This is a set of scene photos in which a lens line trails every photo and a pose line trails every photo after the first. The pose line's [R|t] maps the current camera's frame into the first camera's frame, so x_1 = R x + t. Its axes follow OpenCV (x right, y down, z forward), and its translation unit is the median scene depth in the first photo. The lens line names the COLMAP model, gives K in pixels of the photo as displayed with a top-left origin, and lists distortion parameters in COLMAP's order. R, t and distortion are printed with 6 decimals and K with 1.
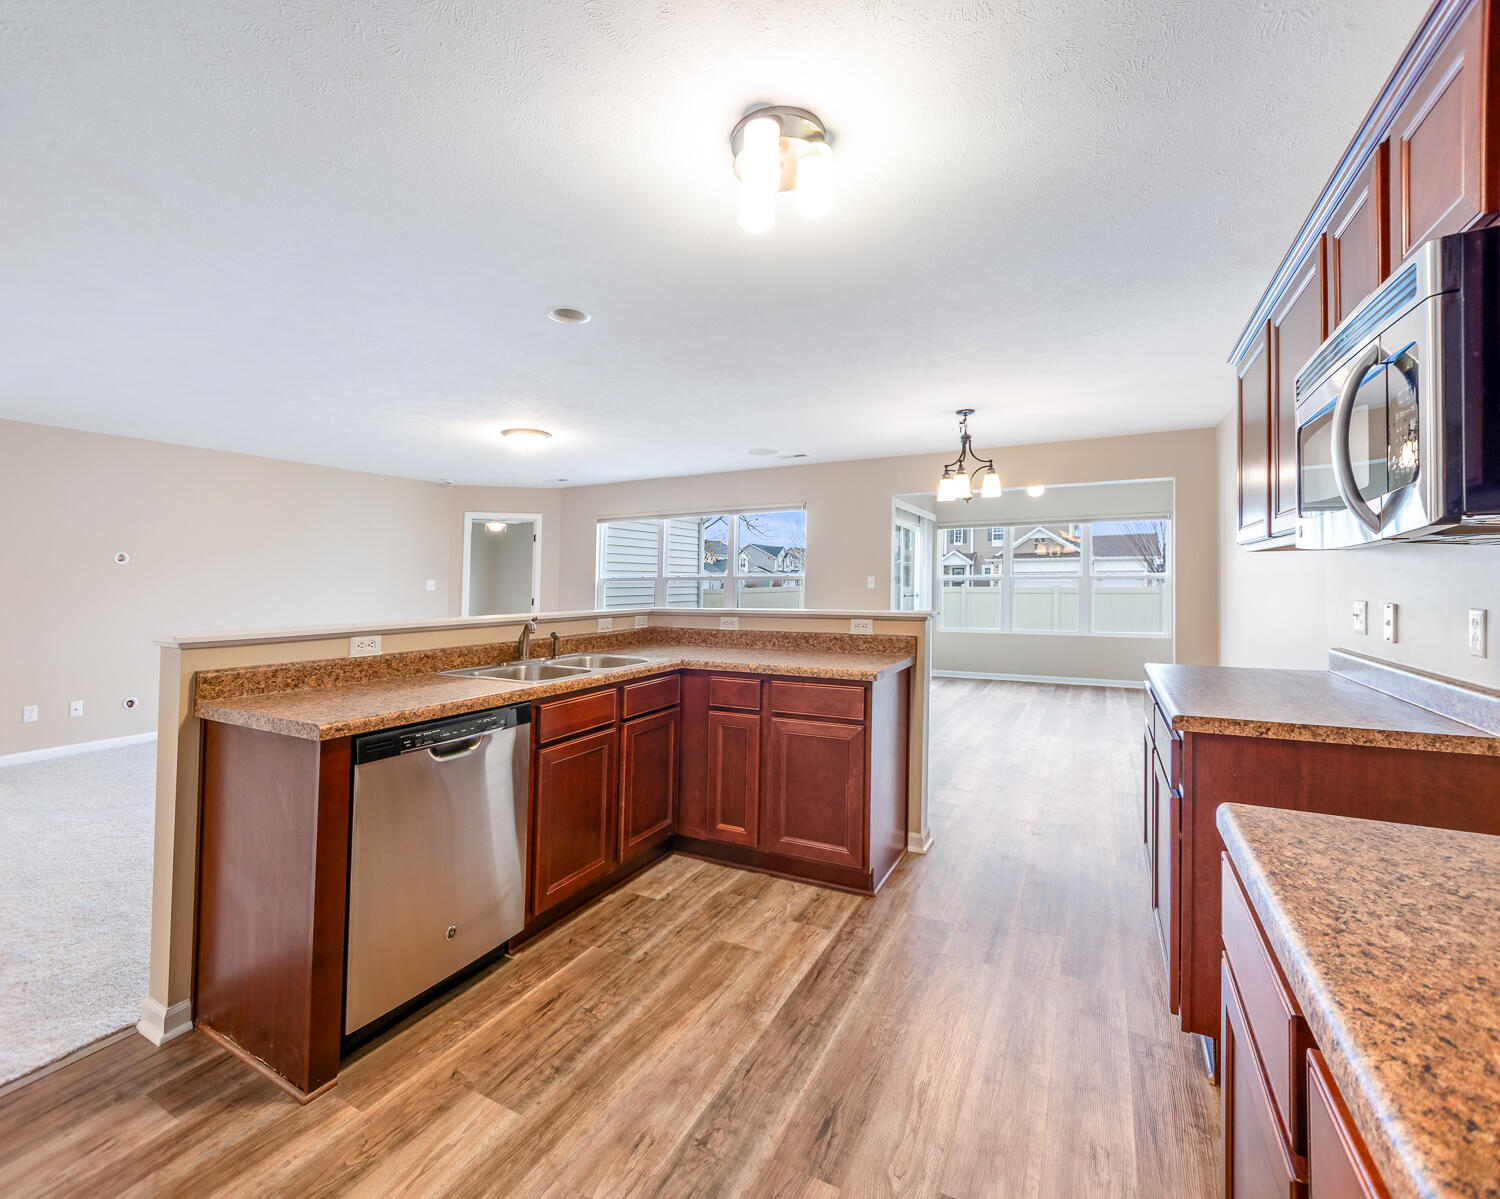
lens RADIAL K [[651.6, 0, 729.5], [0, 651.6, 549.7], [0, 0, 1]] dist [-0.001506, 0.000286]
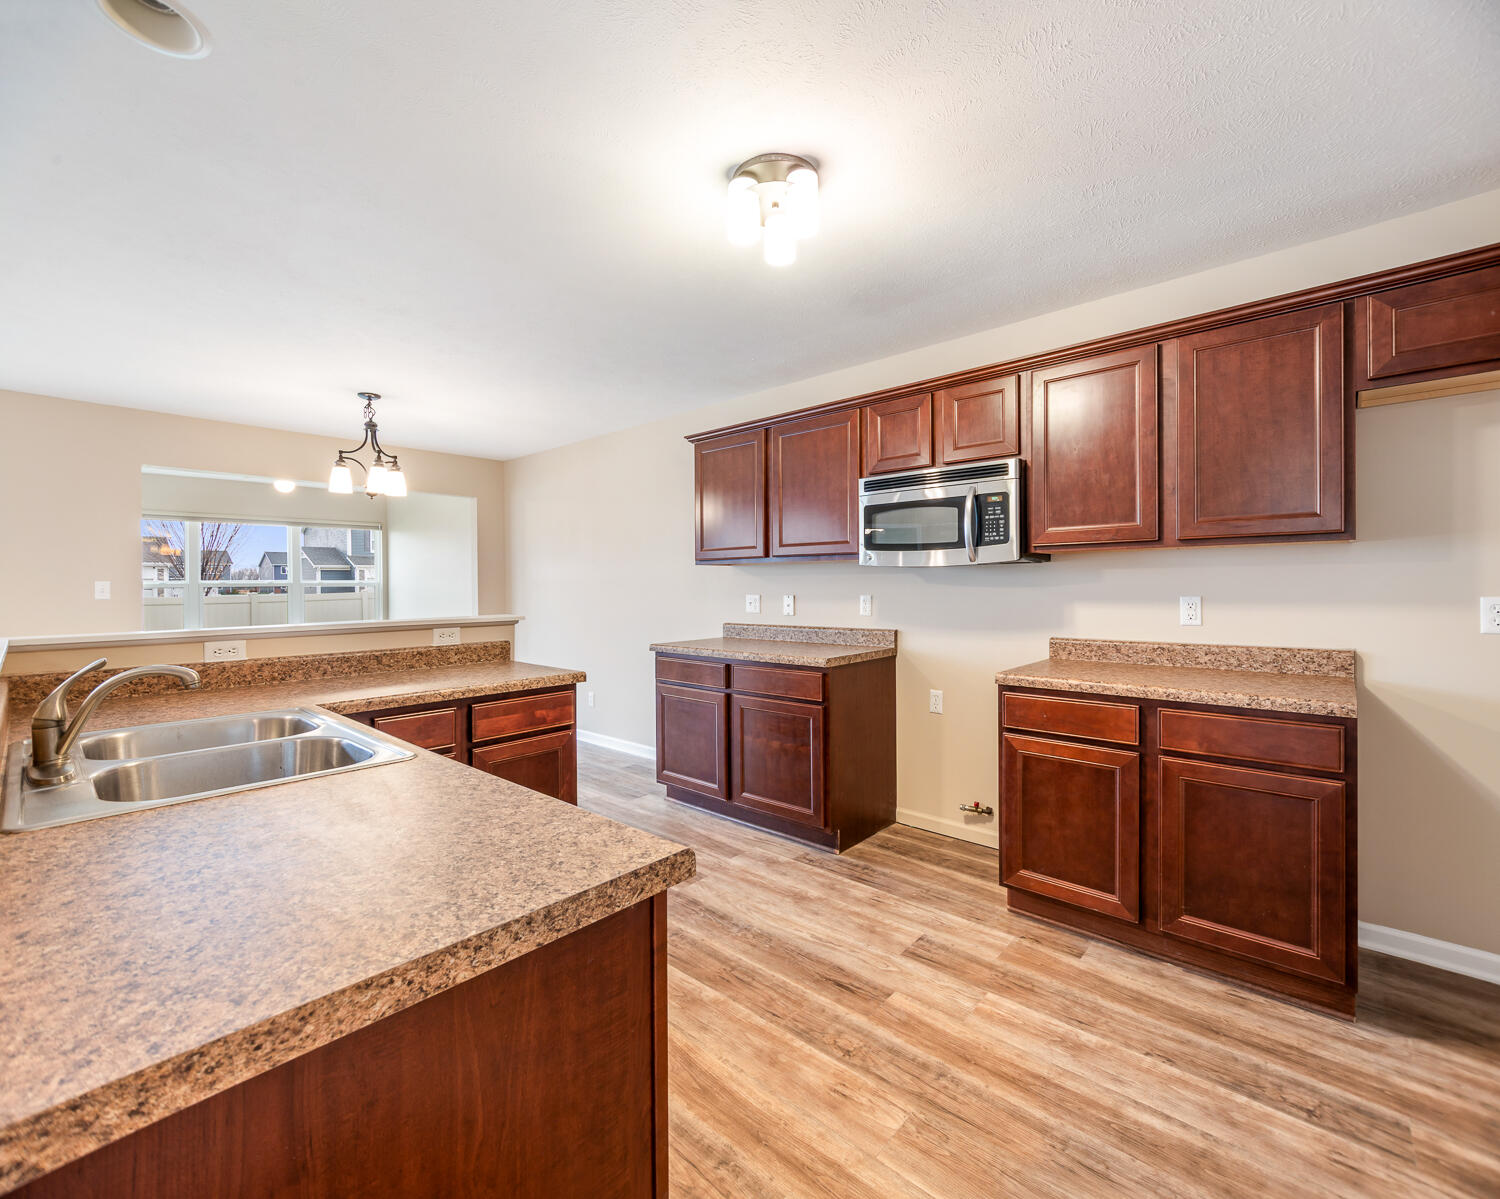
lens RADIAL K [[651.6, 0, 740.5], [0, 651.6, 593.3], [0, 0, 1]] dist [-0.001506, 0.000286]
pose [[0.249107, -0.008048, 0.968442, -1.104133], [-0.040225, 0.999017, 0.018649, 0.059258], [-0.967640, -0.043602, 0.248538, 0.838385]]
